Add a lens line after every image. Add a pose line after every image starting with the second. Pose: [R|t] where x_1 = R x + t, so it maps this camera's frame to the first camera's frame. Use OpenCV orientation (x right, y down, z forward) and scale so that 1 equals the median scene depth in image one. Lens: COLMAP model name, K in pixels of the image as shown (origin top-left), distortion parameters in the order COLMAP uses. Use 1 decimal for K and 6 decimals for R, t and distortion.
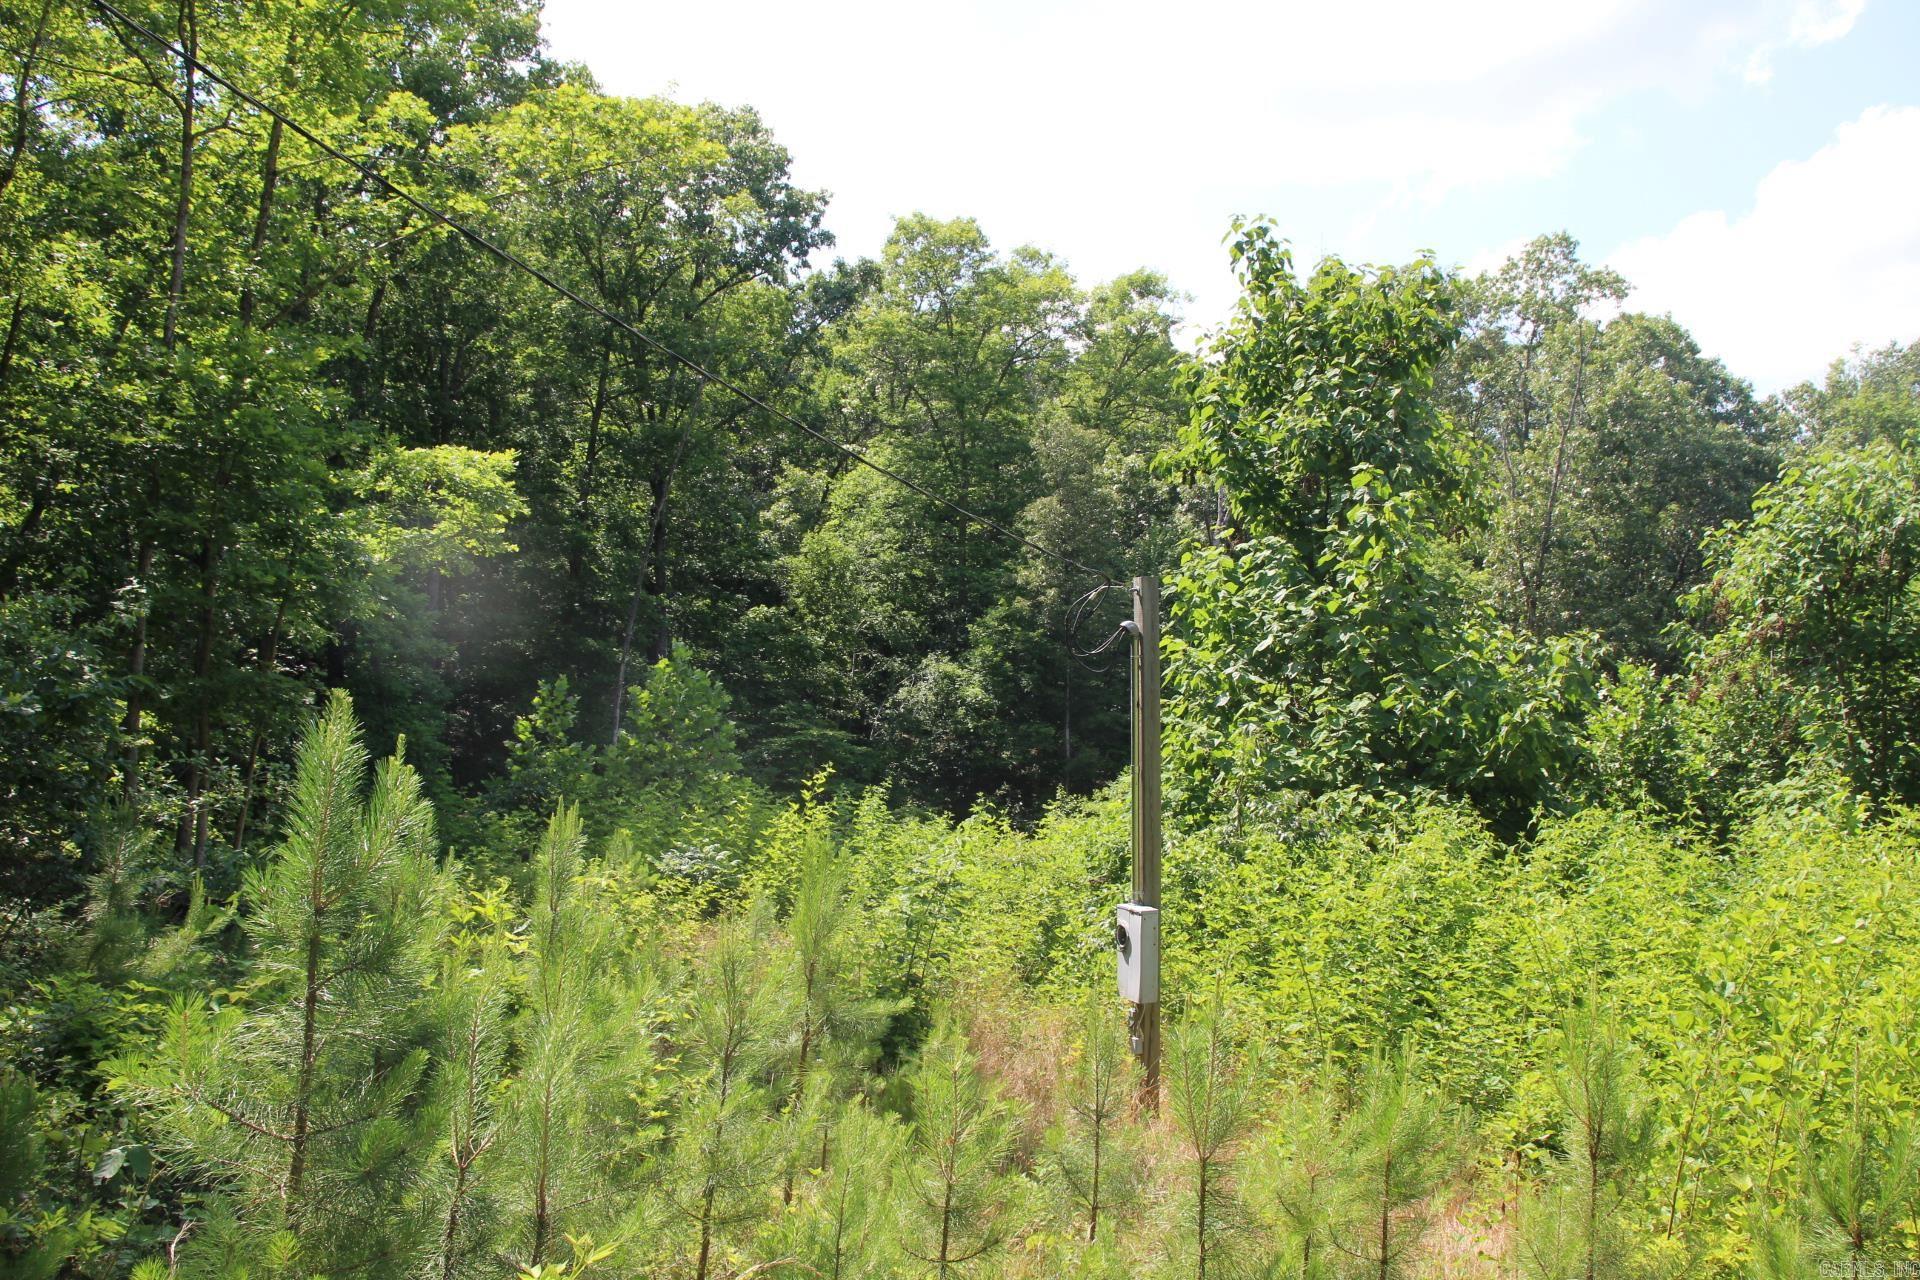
lens RADIAL K [[1632.8, 0, 895.2], [0, 1632.8, 637.5], [0, 0, 1]] dist [-0.187647, 0.148532]
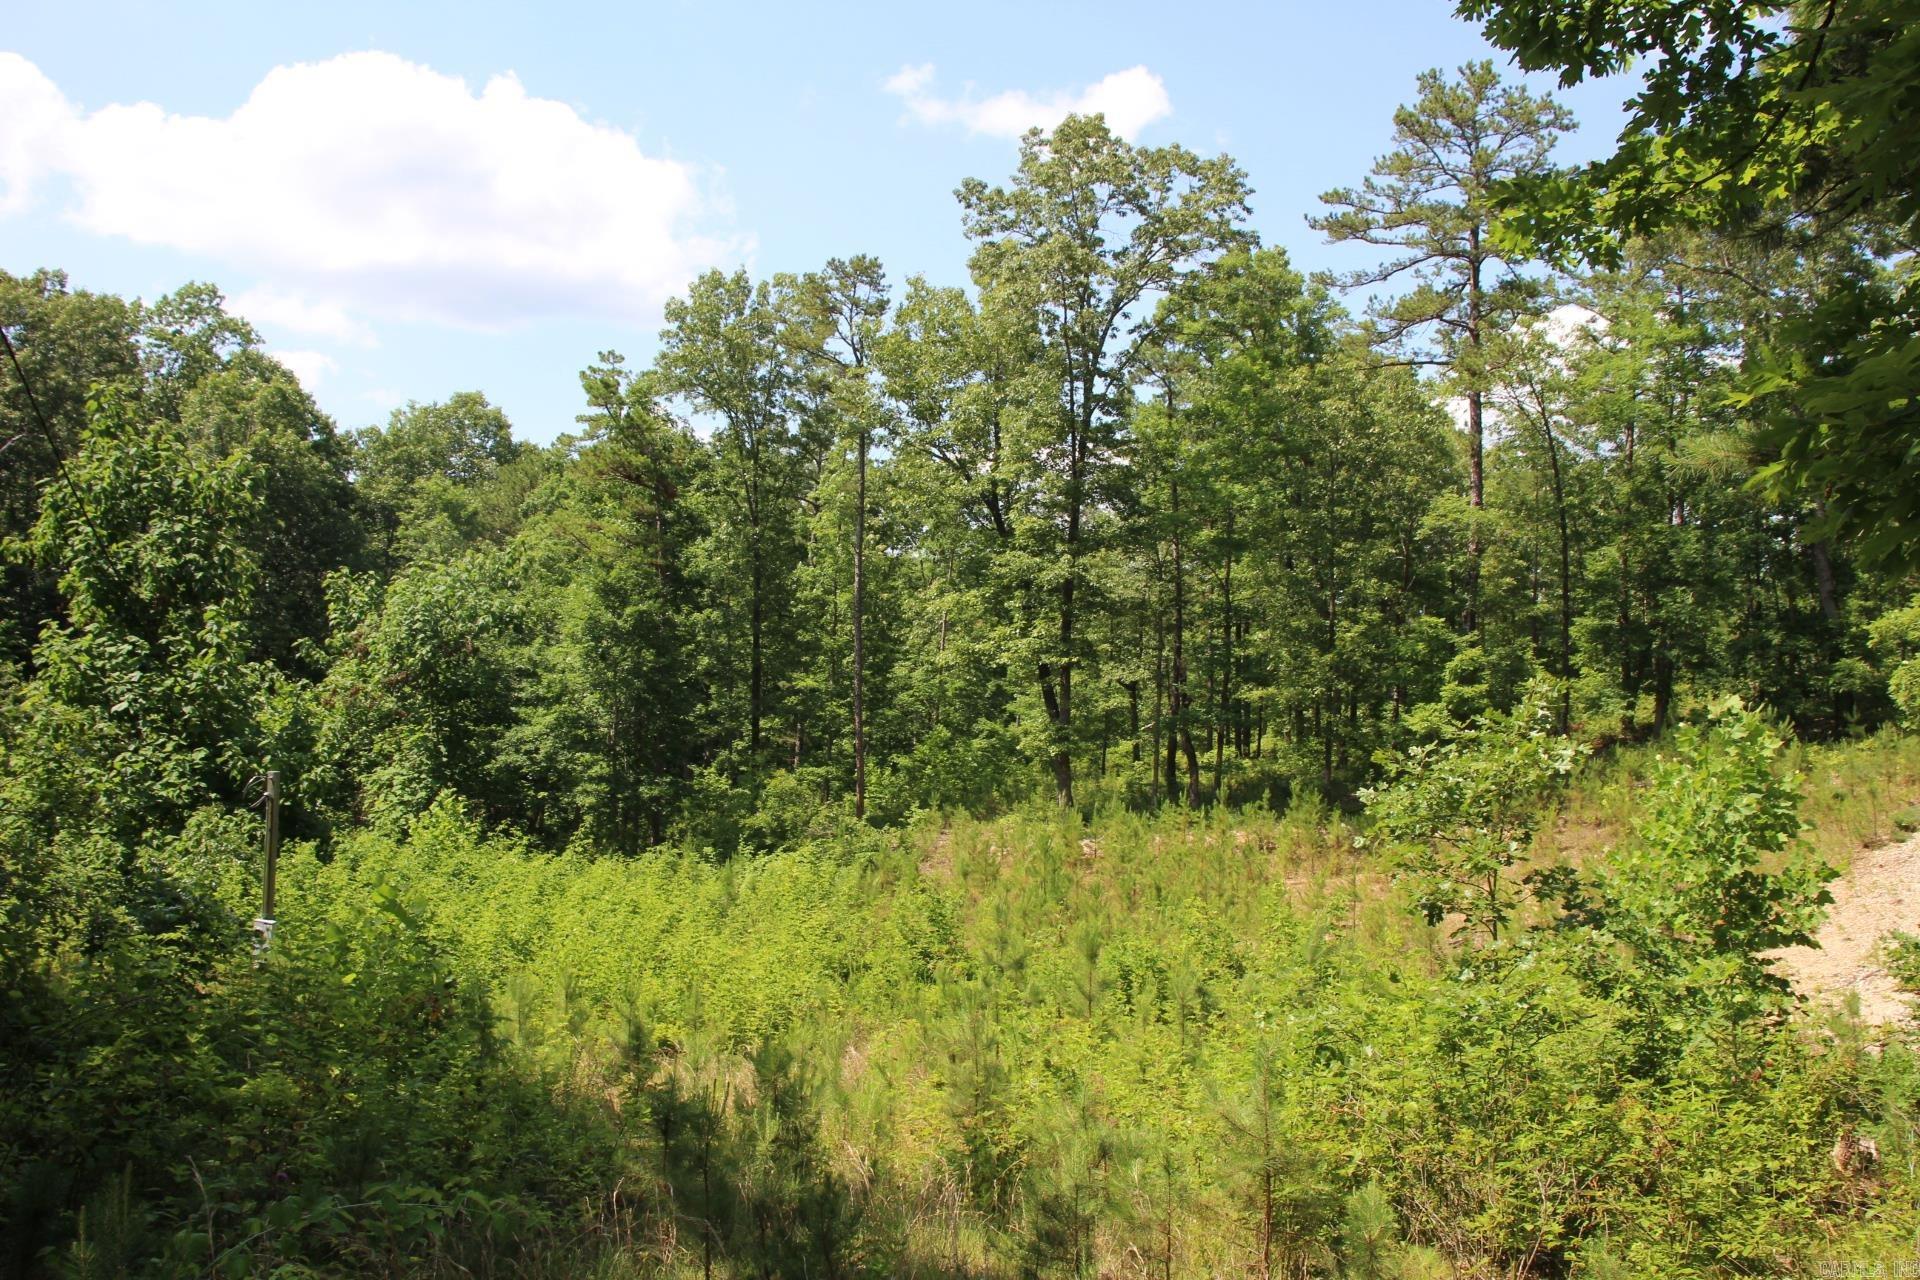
lens RADIAL K [[1584.2, 0, 949.4], [0, 1584.2, 643.4], [0, 0, 1]] dist [-0.185312, 0.185893]
pose [[0.583872, 0.035215, 0.811082, -0.260647], [-0.095008, 0.995158, 0.025186, -0.090698], [-0.806267, -0.091765, 0.584390, -0.240756]]
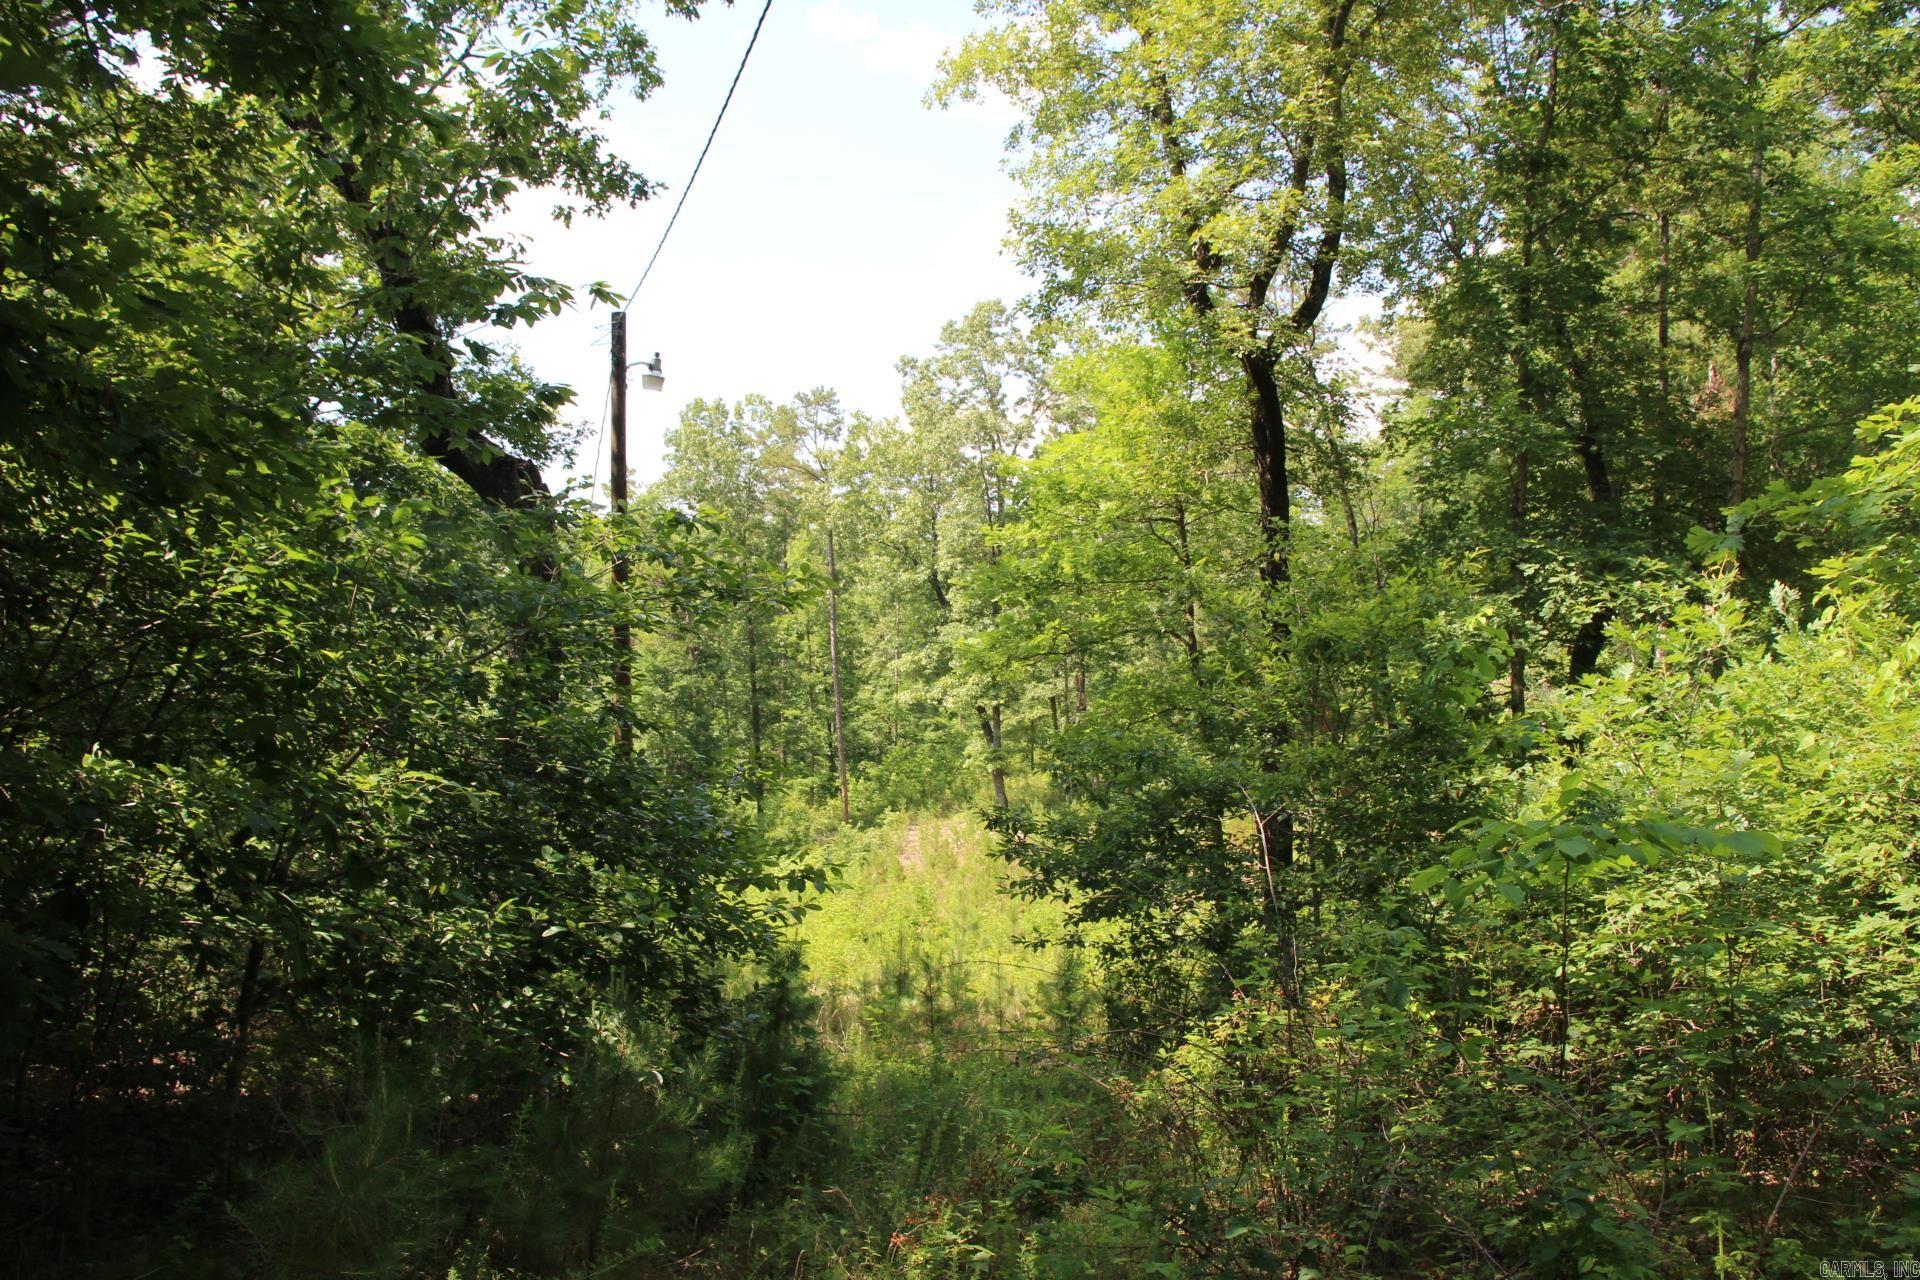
lens RADIAL K [[1584.2, 0, 949.4], [0, 1584.2, 643.4], [0, 0, 1]] dist [-0.185312, 0.185893]
pose [[0.551520, -0.017908, 0.833970, -0.579420], [-0.036378, 0.998302, 0.045493, -0.176234], [-0.833368, -0.055428, 0.549932, -0.440323]]
